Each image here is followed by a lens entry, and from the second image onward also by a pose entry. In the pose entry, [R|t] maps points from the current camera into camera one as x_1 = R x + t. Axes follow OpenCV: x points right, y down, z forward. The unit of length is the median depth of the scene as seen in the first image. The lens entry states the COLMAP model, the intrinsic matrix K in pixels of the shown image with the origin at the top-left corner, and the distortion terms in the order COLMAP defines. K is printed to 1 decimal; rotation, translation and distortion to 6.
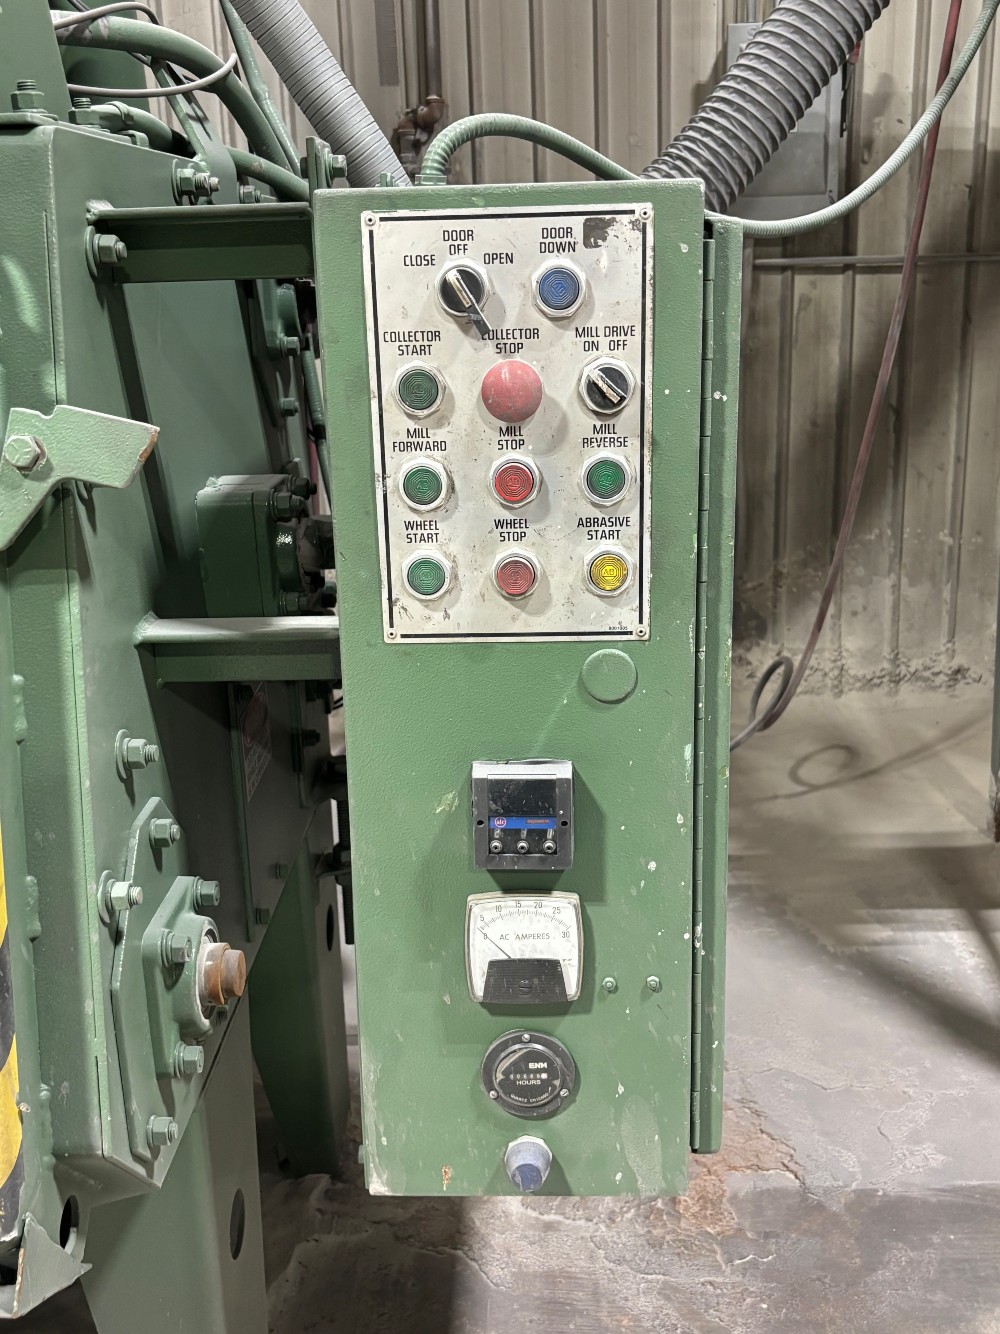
lens RADIAL K [[1406.5, 0, 494.7], [0, 1406.5, 660.3], [0, 0, 1]] dist [0.045124, 0.000000]
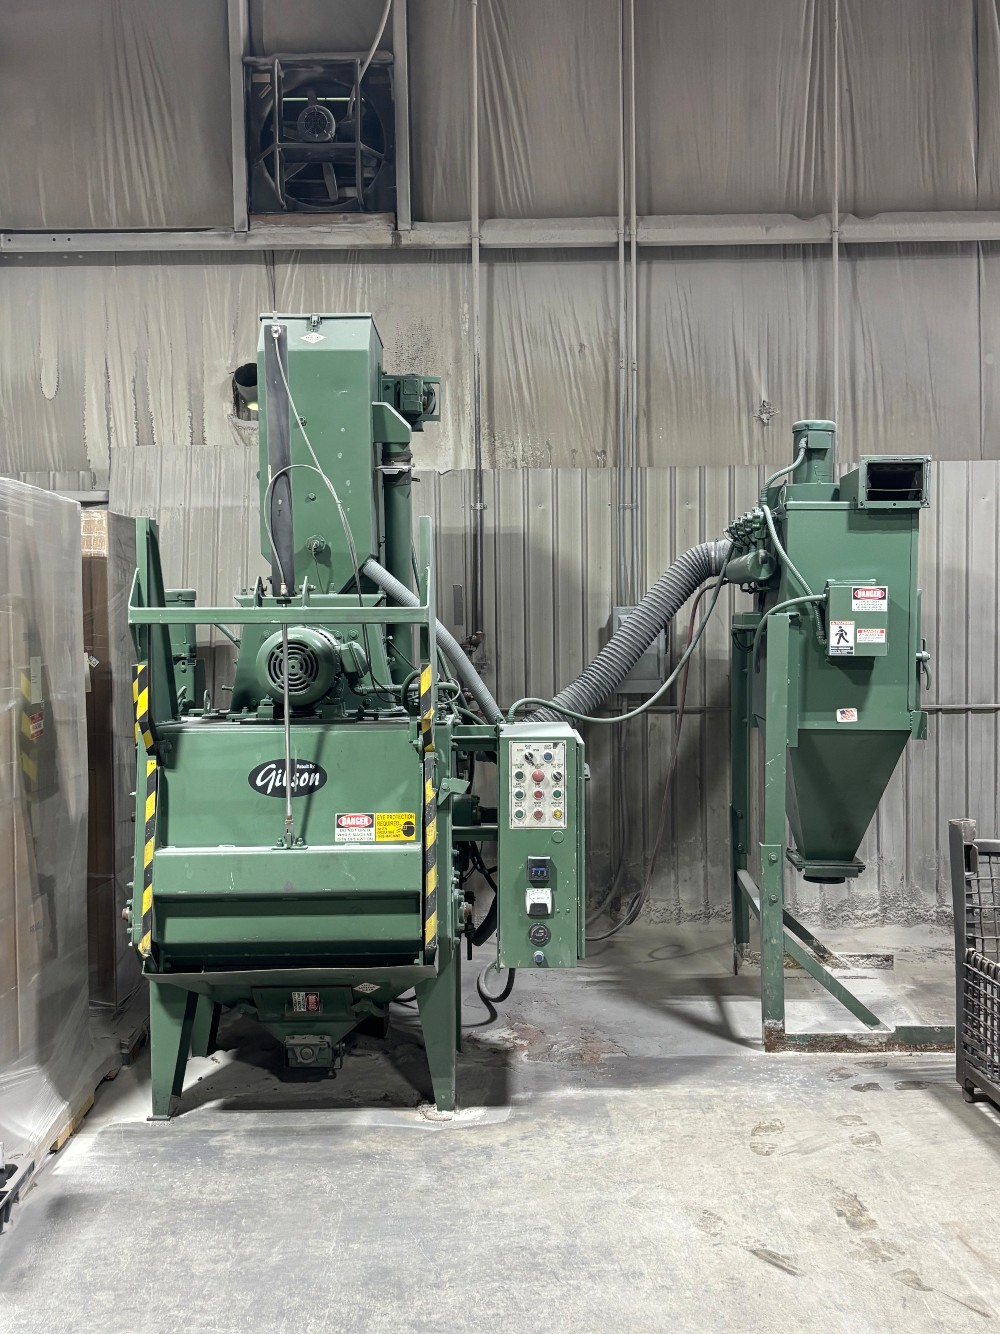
lens RADIAL K [[1406.5, 0, 500.2], [0, 1406.5, 658.3], [0, 0, 1]] dist [0.045124, 0.000000]
pose [[0.999202, 0.021801, 0.033461, -0.102545], [-0.012789, 0.968405, -0.249053, 0.221853], [-0.037834, 0.248427, 0.967912, -1.344406]]
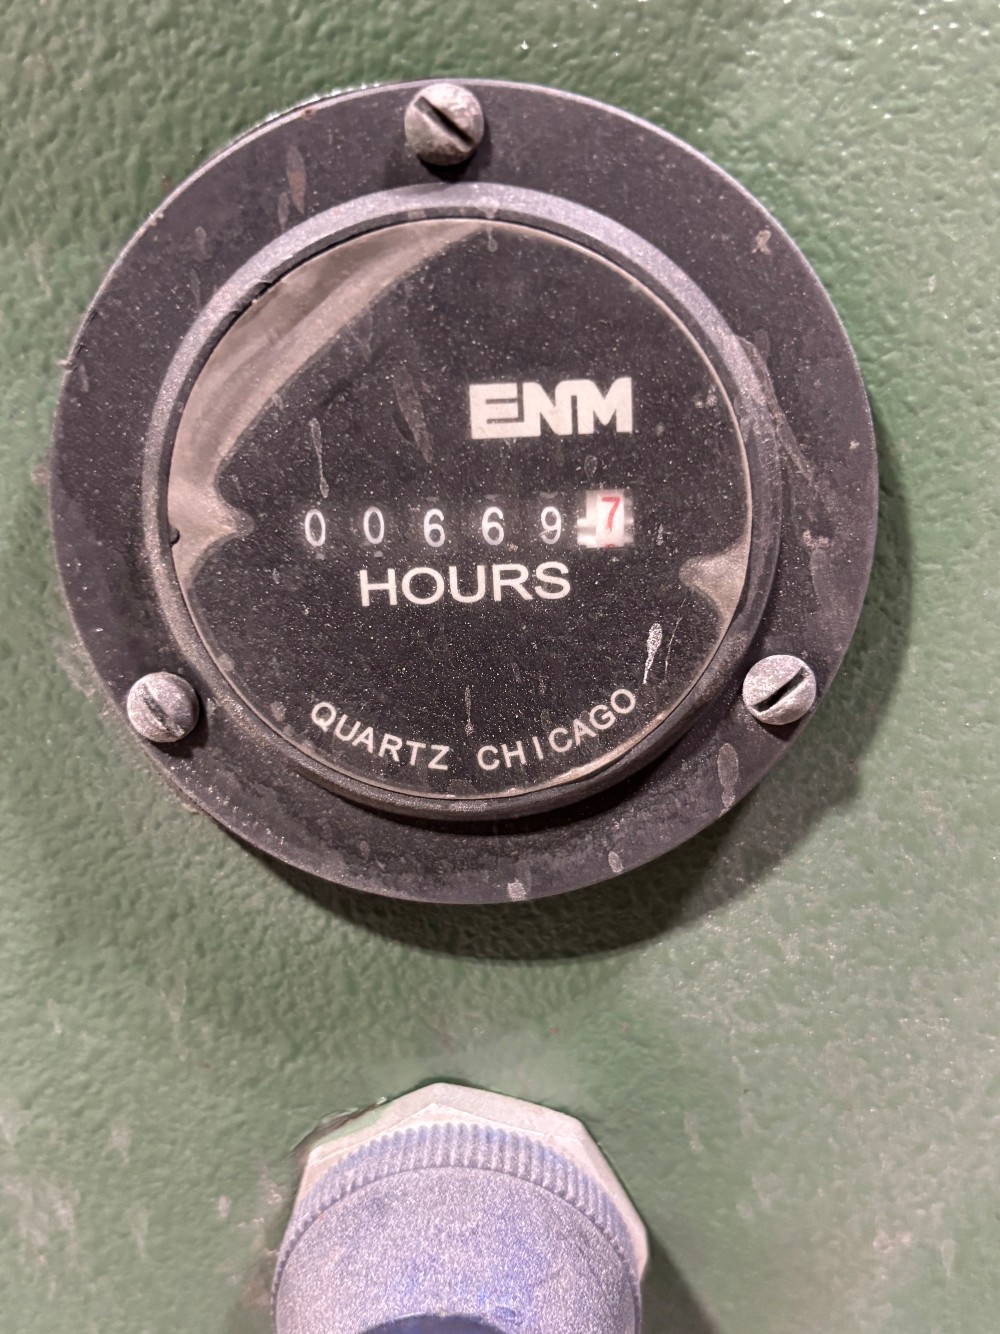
lens RADIAL K [[1406.5, 0, 463.0], [0, 1406.5, 606.3], [0, 0, 1]] dist [0.045124, 0.000000]
pose [[0.999913, 0.013150, -0.001060, 0.009713], [-0.013192, 0.997443, -0.070244, 0.124596], [0.000134, 0.070251, 0.997529, 0.358904]]
